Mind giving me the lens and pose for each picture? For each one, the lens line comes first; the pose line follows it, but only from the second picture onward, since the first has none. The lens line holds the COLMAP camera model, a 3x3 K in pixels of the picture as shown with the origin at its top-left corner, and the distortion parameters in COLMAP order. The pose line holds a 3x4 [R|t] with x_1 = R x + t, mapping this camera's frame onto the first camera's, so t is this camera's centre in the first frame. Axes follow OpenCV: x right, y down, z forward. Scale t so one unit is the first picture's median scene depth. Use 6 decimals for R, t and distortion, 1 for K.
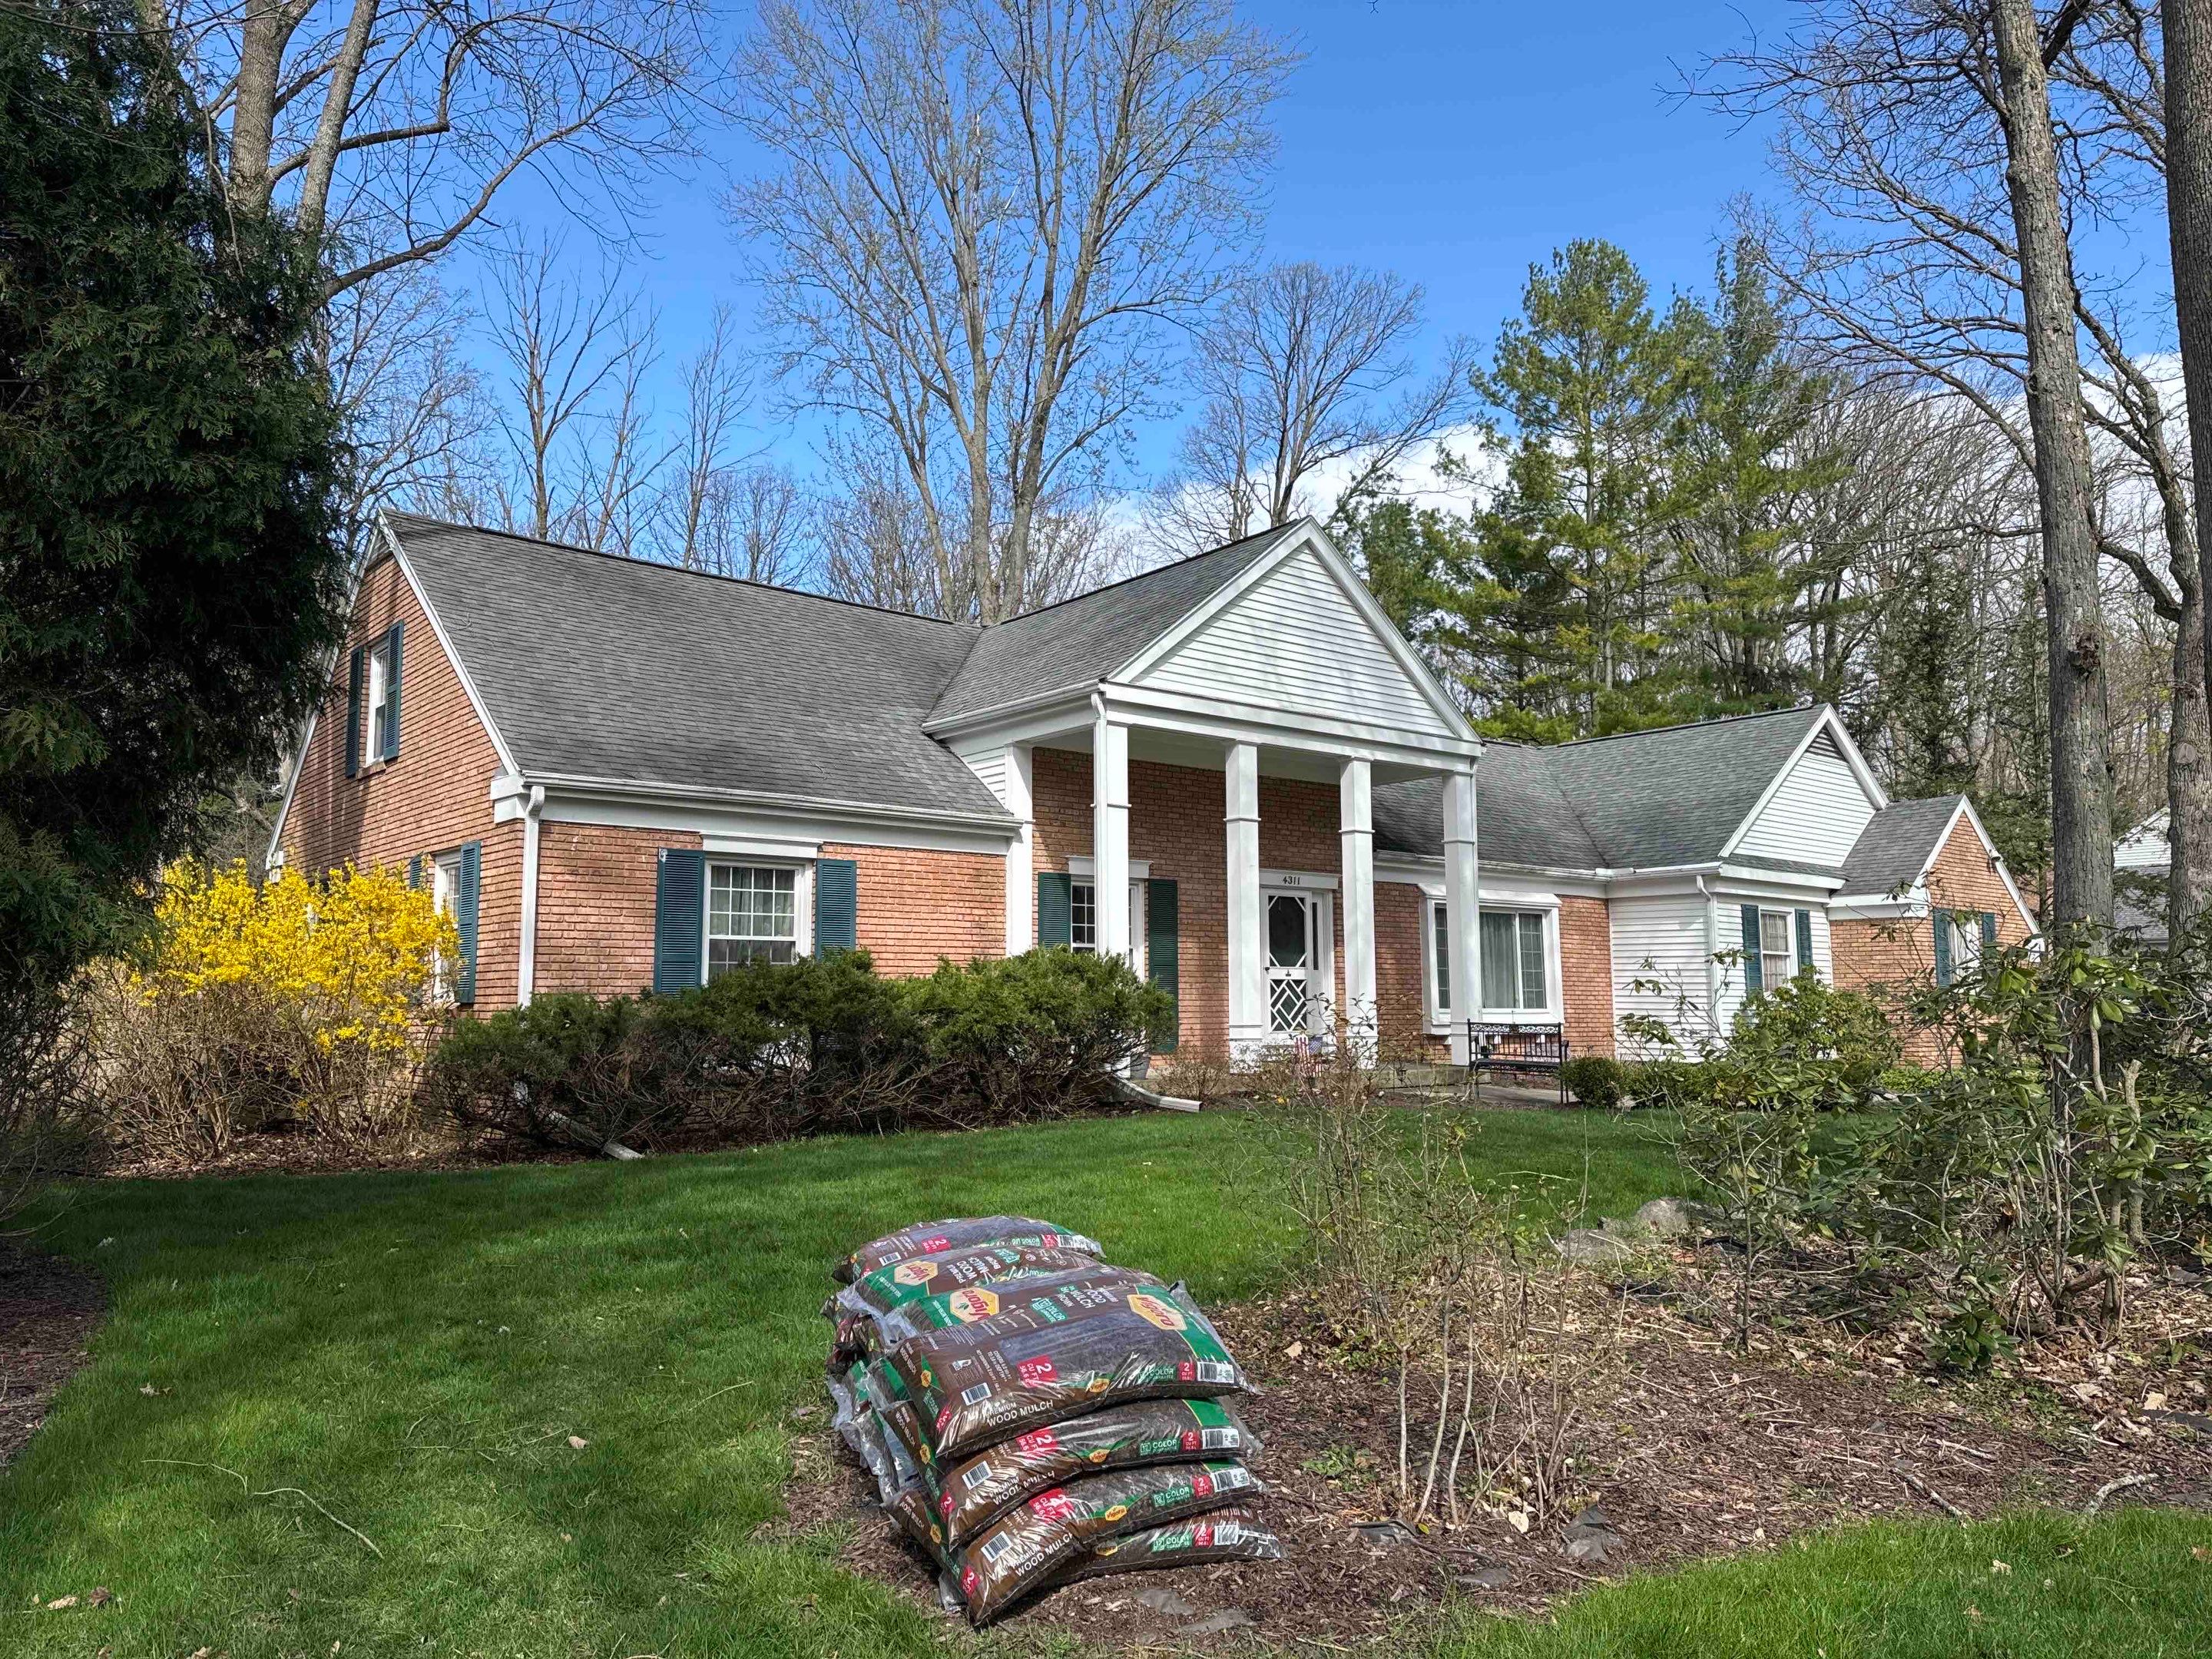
lens RADIAL K [[1525.4, 0, 1106.0], [0, 1525.4, 829.5], [0, 0, 1]] dist [0.074160, 0.000403]
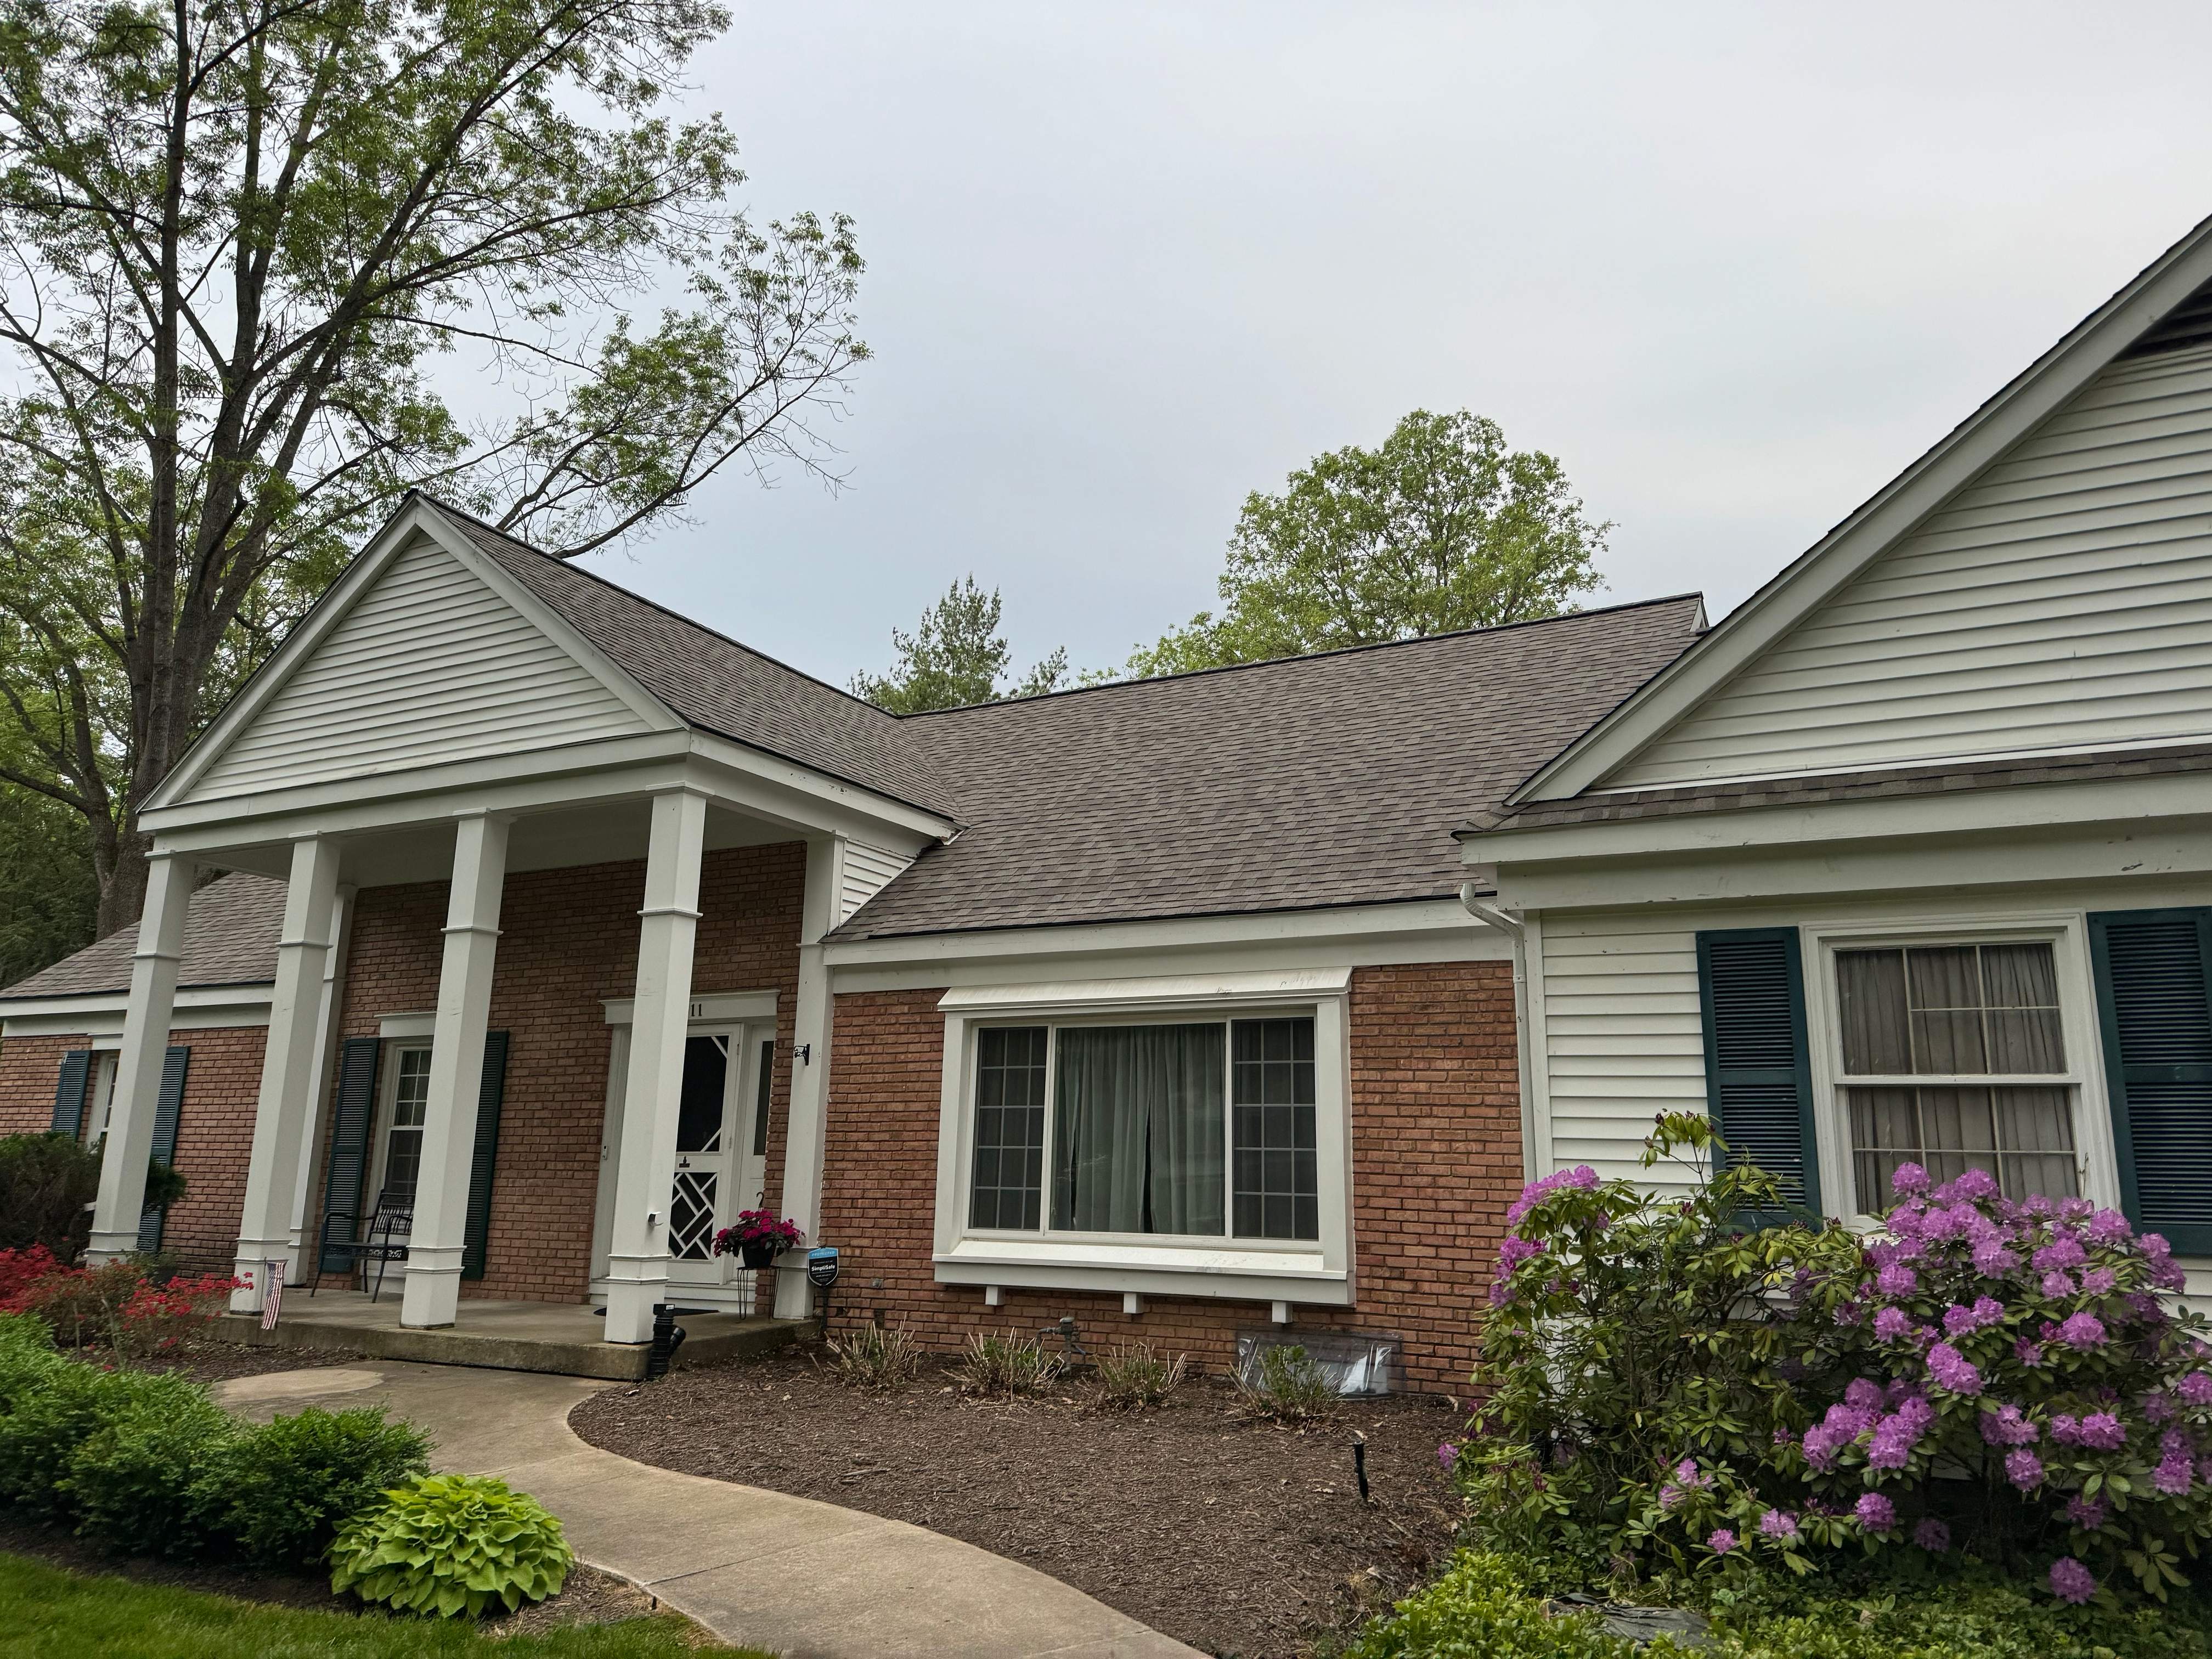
lens RADIAL K [[1538.6, 0, 1139.9], [0, 1538.6, 823.0], [0, 0, 1]] dist [0.114456, -0.173085]
pose [[0.384935, -0.199776, -0.901063, 0.909902], [0.084918, 0.979818, -0.180960, 0.103259], [0.919029, -0.006859, 0.394130, 1.066566]]
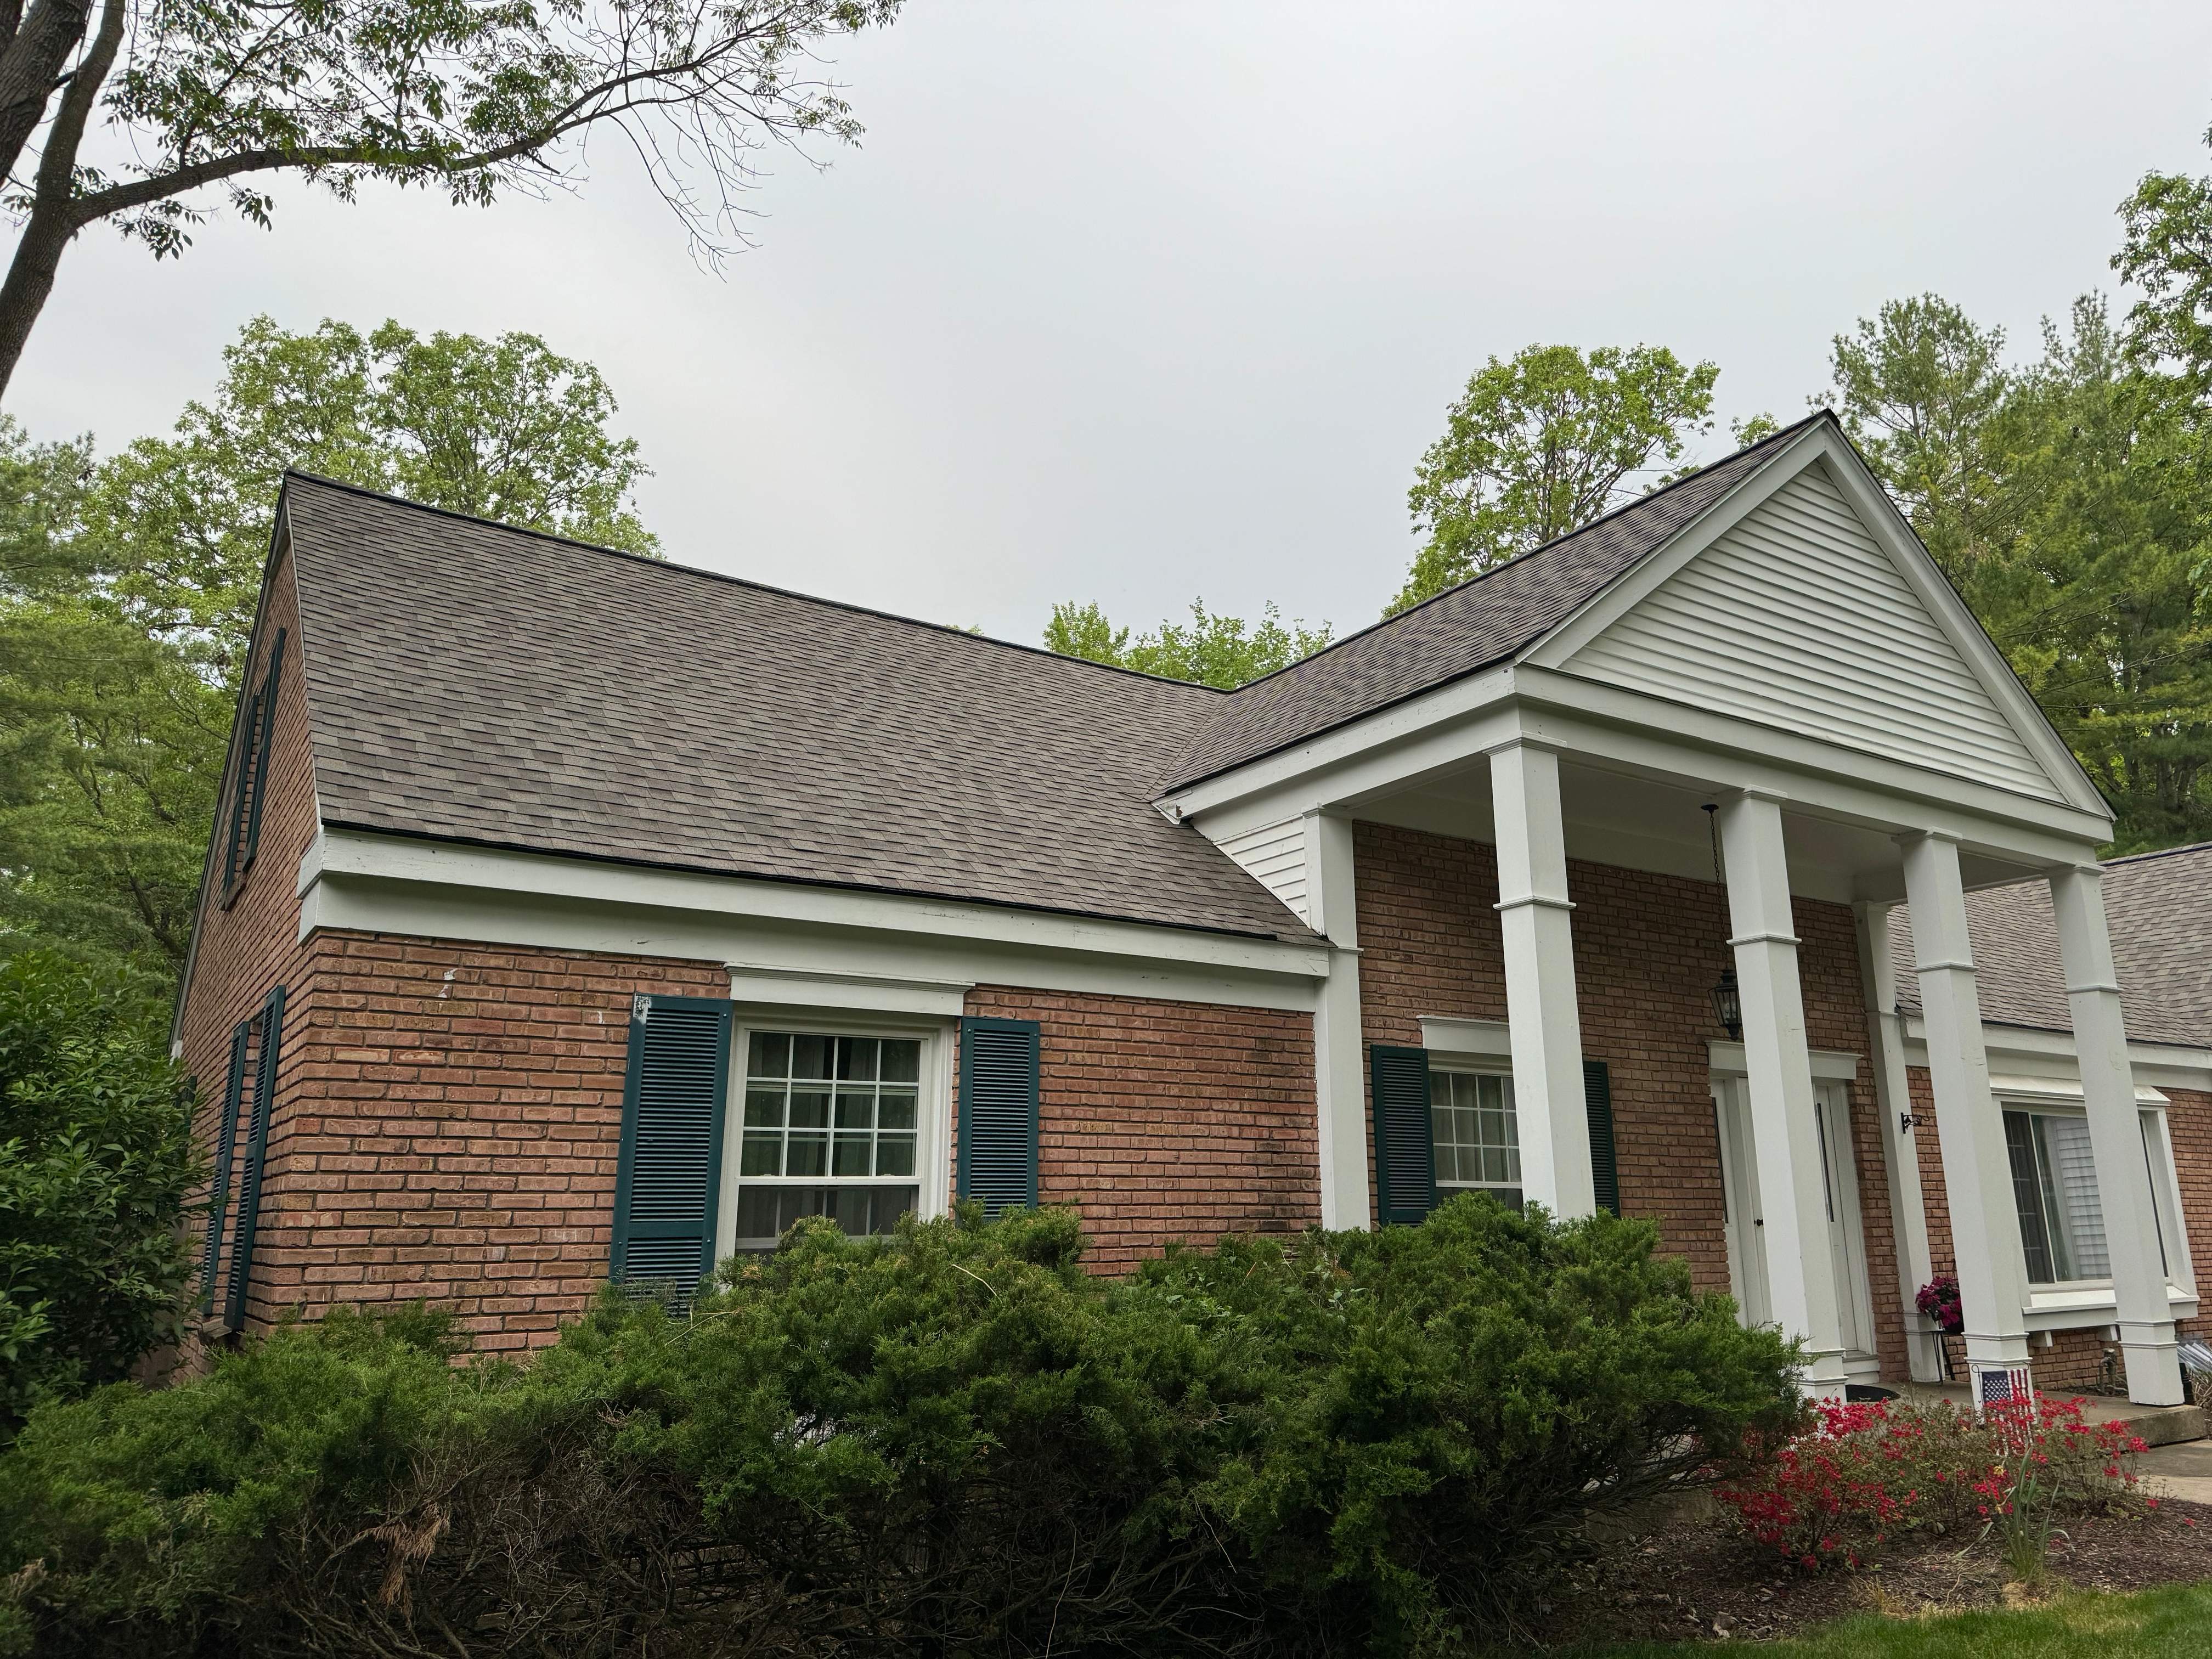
lens RADIAL K [[1538.6, 0, 1139.9], [0, 1538.6, 823.0], [0, 0, 1]] dist [0.114456, -0.173085]
pose [[0.994662, -0.027967, -0.099320, -0.069326], [0.014279, 0.990614, -0.135941, 0.023069], [0.102189, 0.133797, 0.985726, 0.441456]]
